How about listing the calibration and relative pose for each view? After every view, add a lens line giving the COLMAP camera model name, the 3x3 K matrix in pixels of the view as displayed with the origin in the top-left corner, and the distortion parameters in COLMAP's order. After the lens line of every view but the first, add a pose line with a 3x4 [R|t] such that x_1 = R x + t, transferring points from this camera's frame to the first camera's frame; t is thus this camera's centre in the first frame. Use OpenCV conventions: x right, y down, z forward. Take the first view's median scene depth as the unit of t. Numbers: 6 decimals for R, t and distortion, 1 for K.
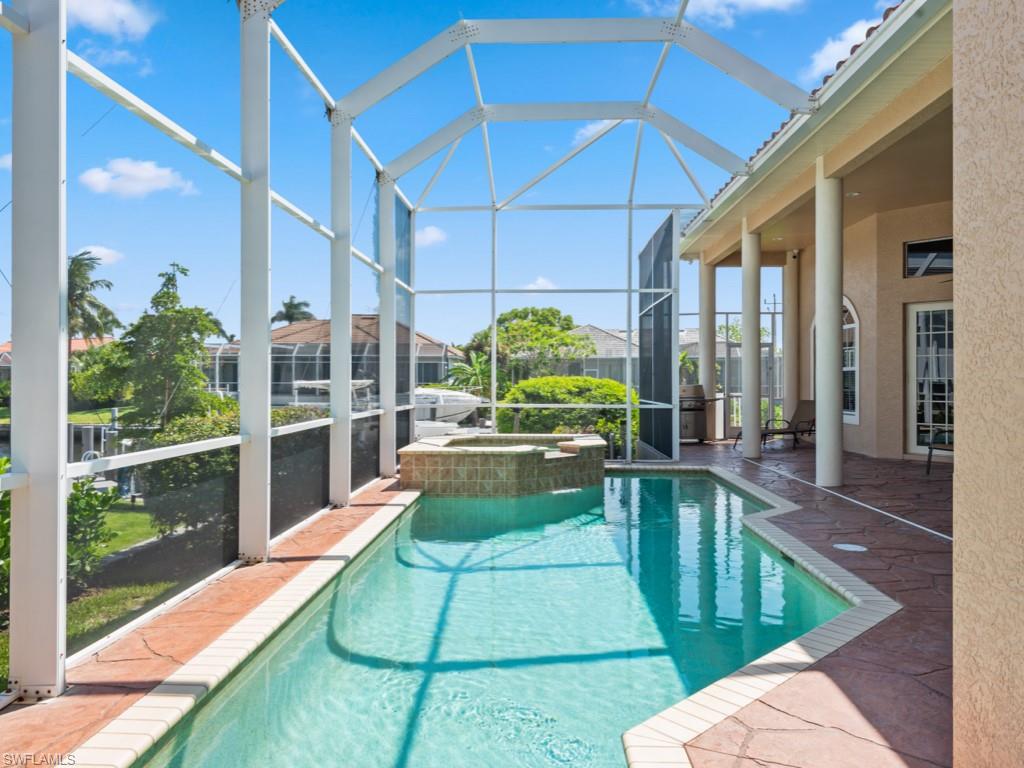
lens RADIAL K [[693.2, 0, 509.8], [0, 693.2, 383.8], [0, 0, 1]] dist [-0.000663, -0.000801]
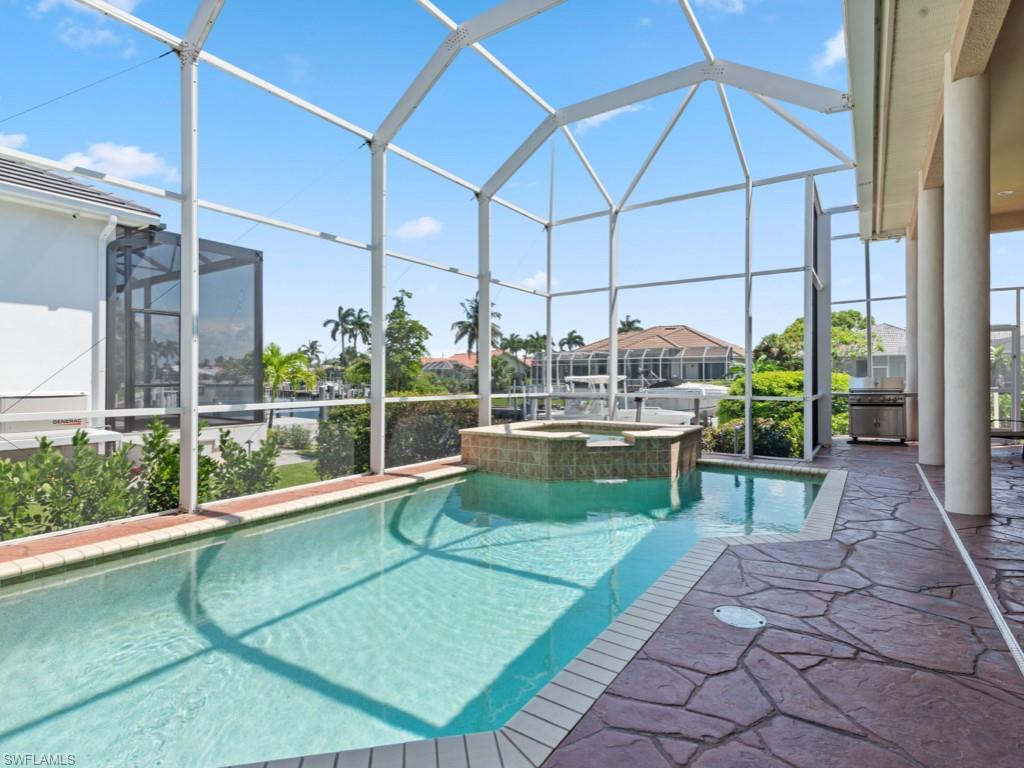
lens RADIAL K [[516.8, 0, 511.4], [0, 516.8, 378.6], [0, 0, 1]] dist [0.005101, -0.000104]
pose [[0.847978, 0.000928, -0.530031, 0.334690], [-0.003429, 0.999987, -0.003735, 0.012361], [0.530021, 0.004985, 0.847970, 0.292418]]
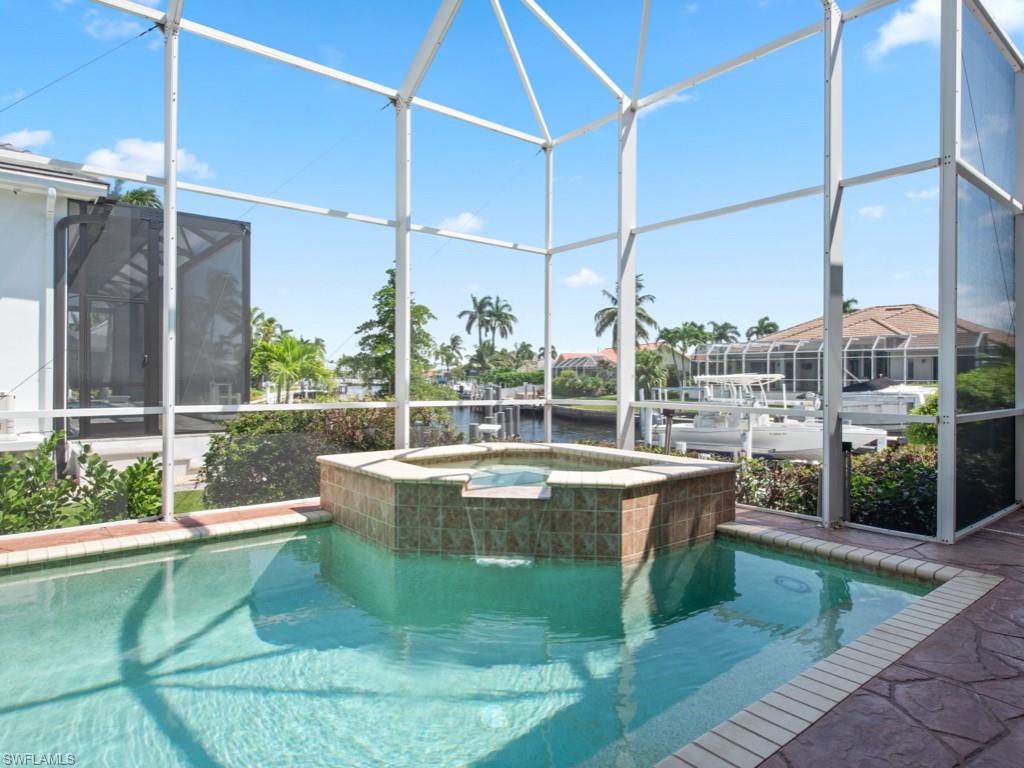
lens RADIAL K [[612.8, 0, 515.3], [0, 612.8, 379.6], [0, 0, 1]] dist [-0.011062, 0.000598]
pose [[0.665640, 0.004943, -0.746256, 0.432324], [-0.007149, 0.999974, 0.000247, 0.010261], [0.746239, 0.005171, 0.665658, 0.658771]]
